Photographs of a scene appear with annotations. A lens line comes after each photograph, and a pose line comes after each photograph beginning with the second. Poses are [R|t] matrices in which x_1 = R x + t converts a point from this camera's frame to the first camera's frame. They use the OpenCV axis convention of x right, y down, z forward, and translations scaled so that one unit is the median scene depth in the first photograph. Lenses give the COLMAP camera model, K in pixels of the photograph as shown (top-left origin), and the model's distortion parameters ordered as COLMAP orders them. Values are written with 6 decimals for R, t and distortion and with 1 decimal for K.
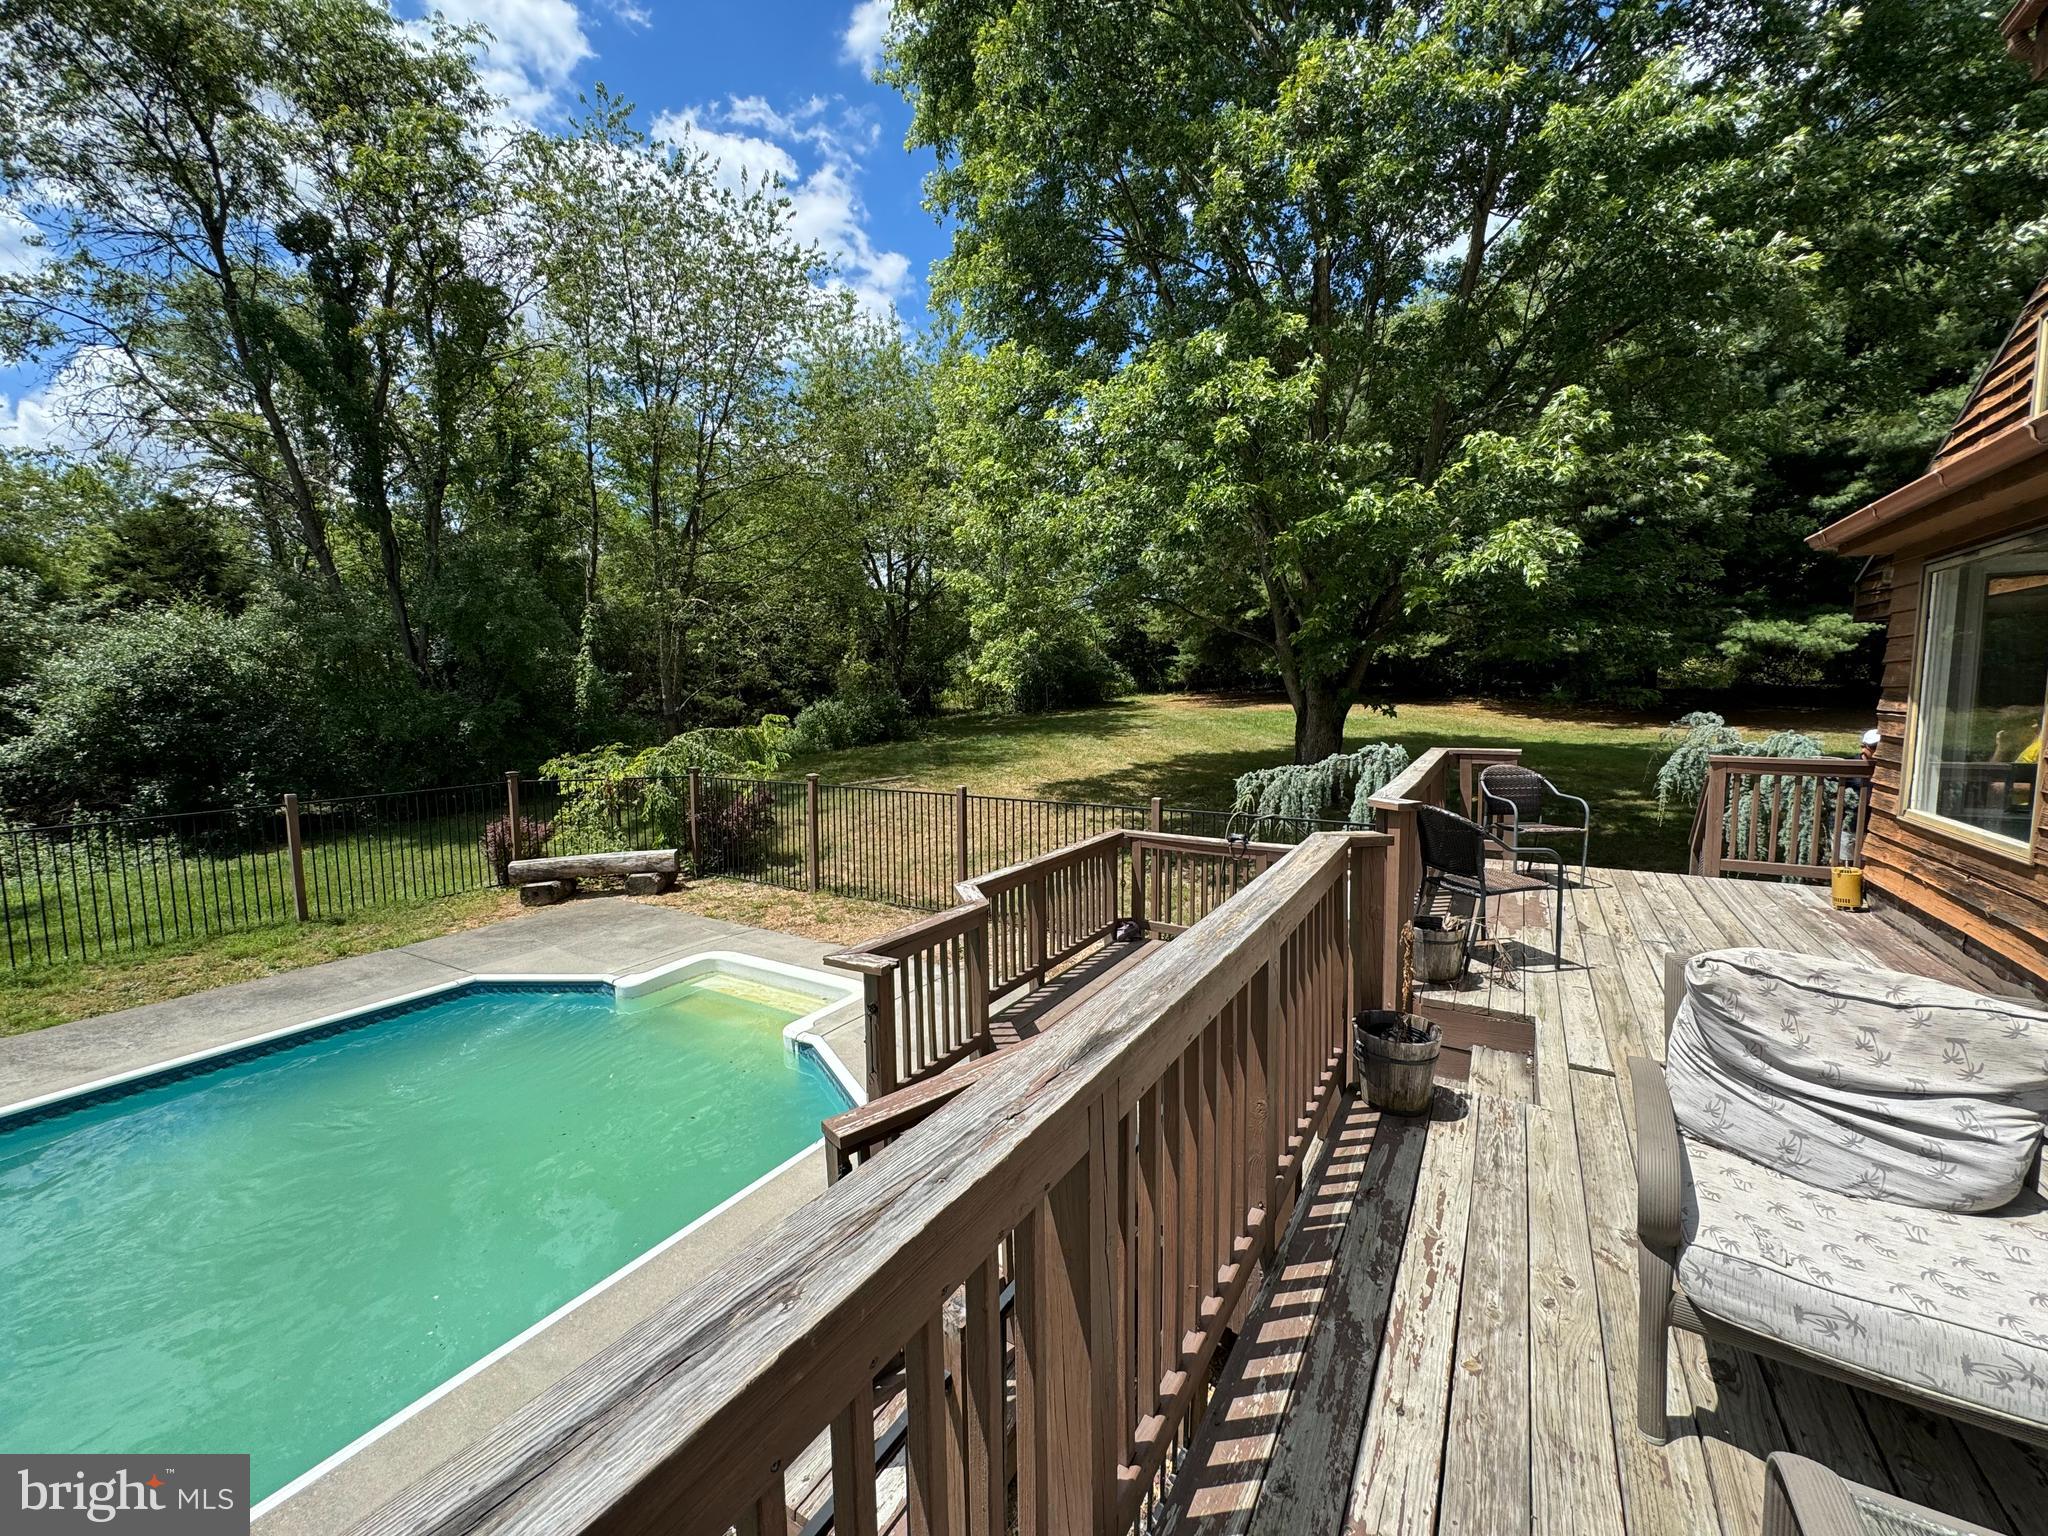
lens RADIAL K [[810.4, 0, 1021.8], [0, 810.4, 763.0], [0, 0, 1]] dist [-0.001078, 0.000296]
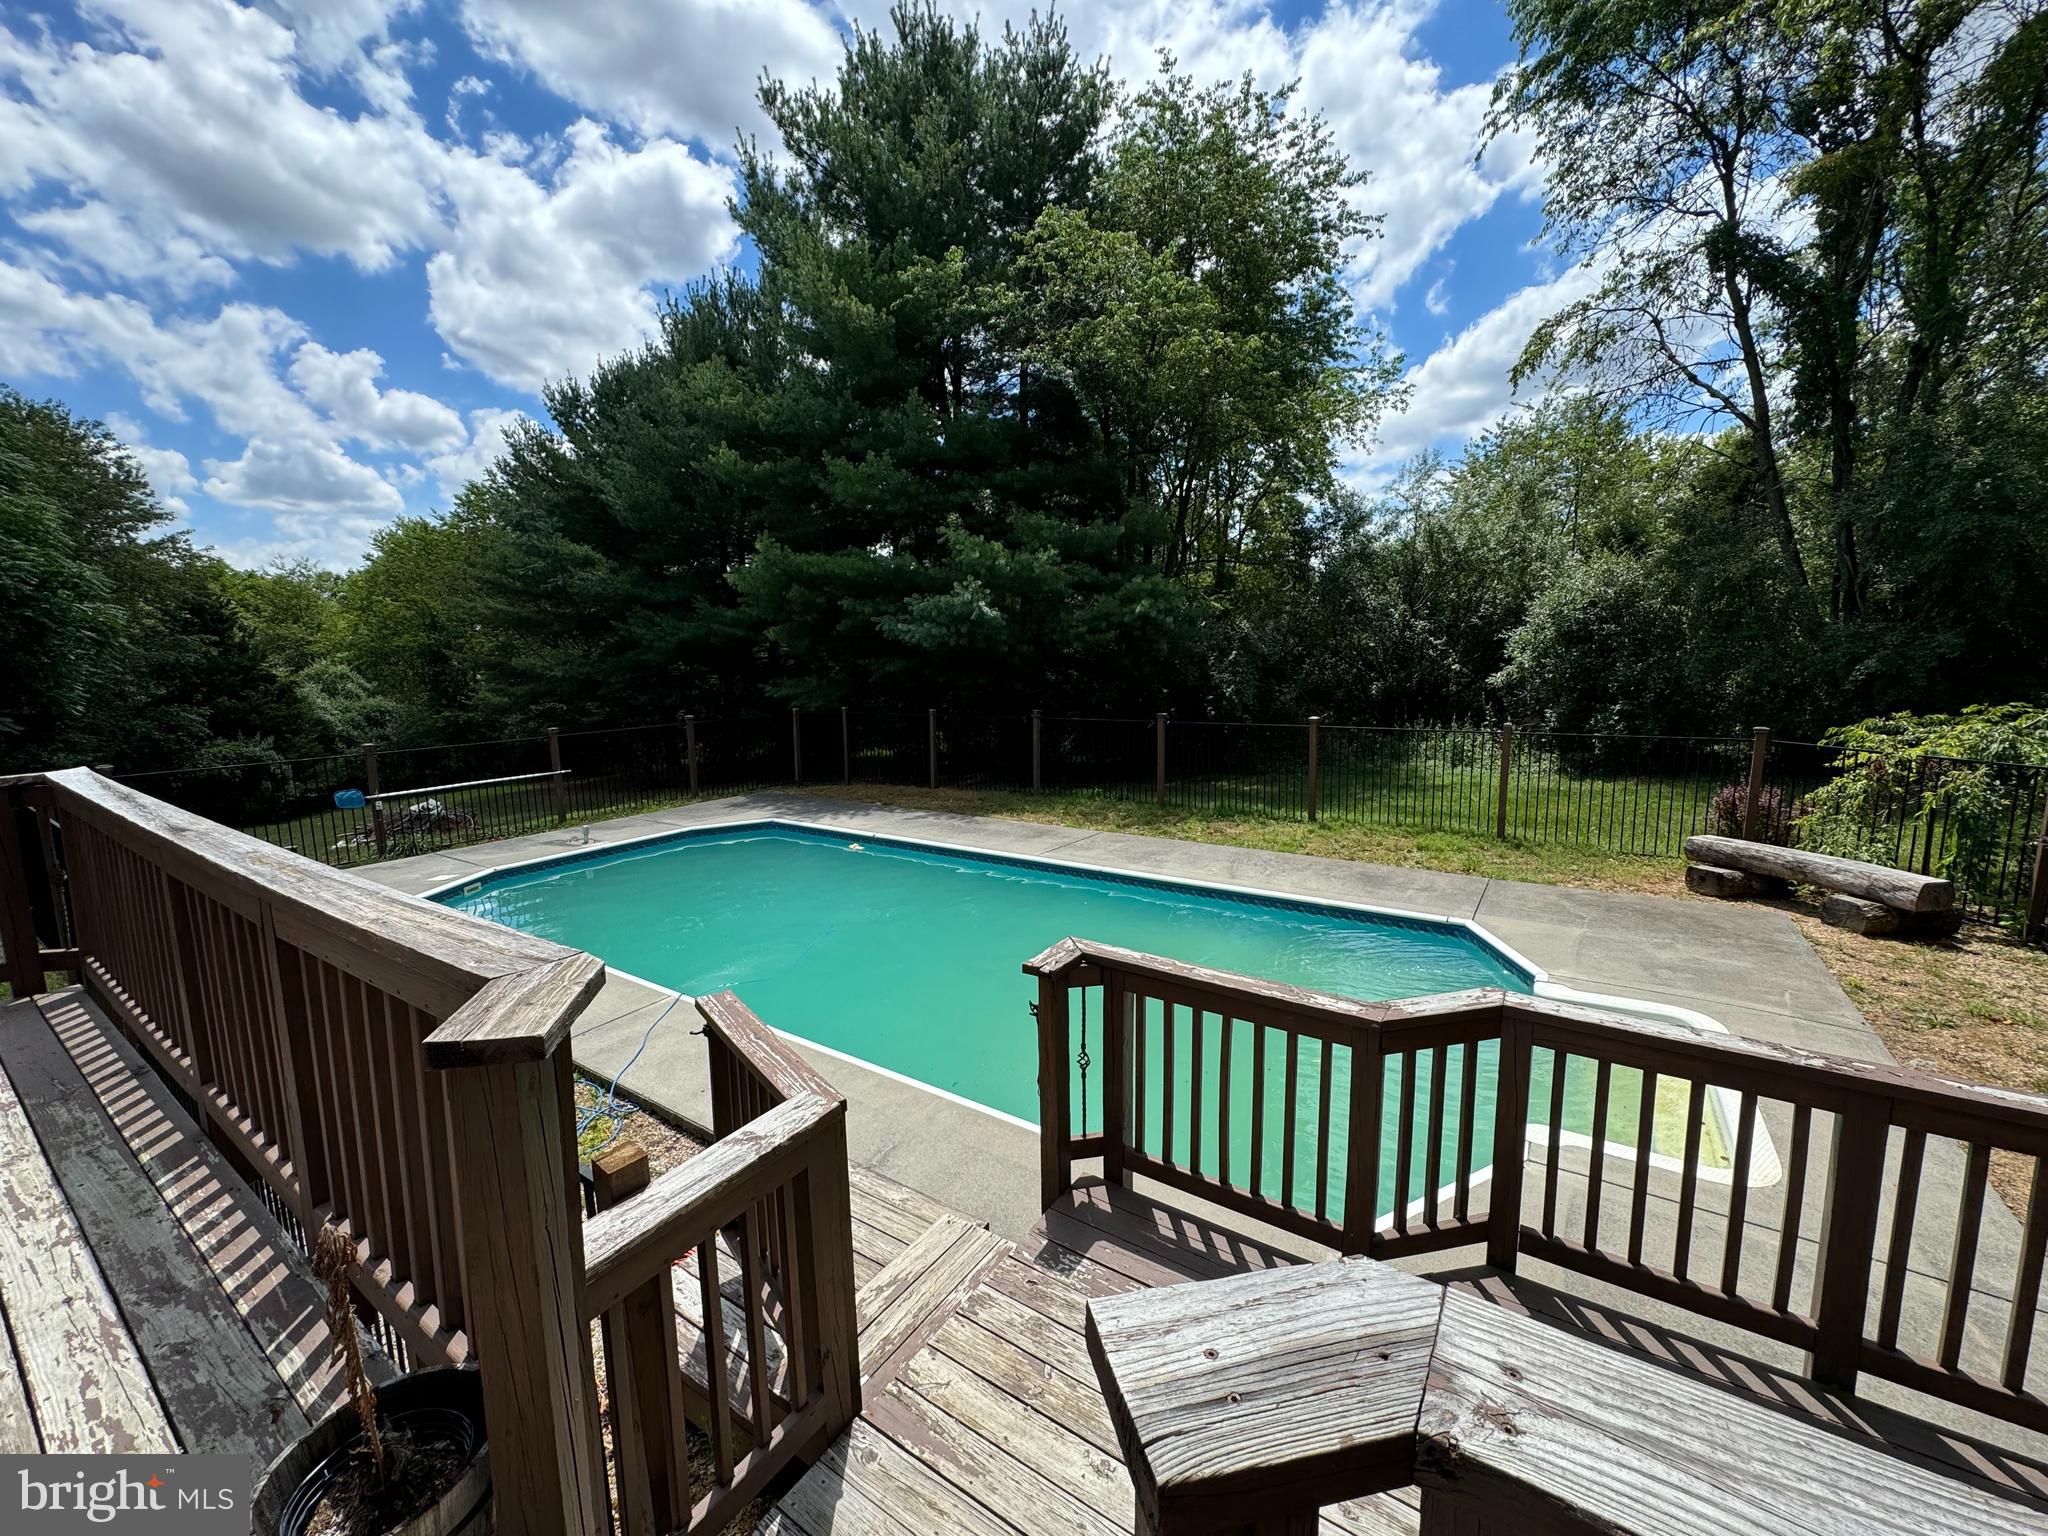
lens RADIAL K [[810.4, 0, 1021.8], [0, 810.4, 763.0], [0, 0, 1]] dist [-0.001078, 0.000296]
pose [[-0.044748, 0.147418, -0.988061, 0.300148], [-0.069949, 0.986162, 0.150303, -0.036695], [0.996546, 0.075840, -0.033817, 0.491714]]
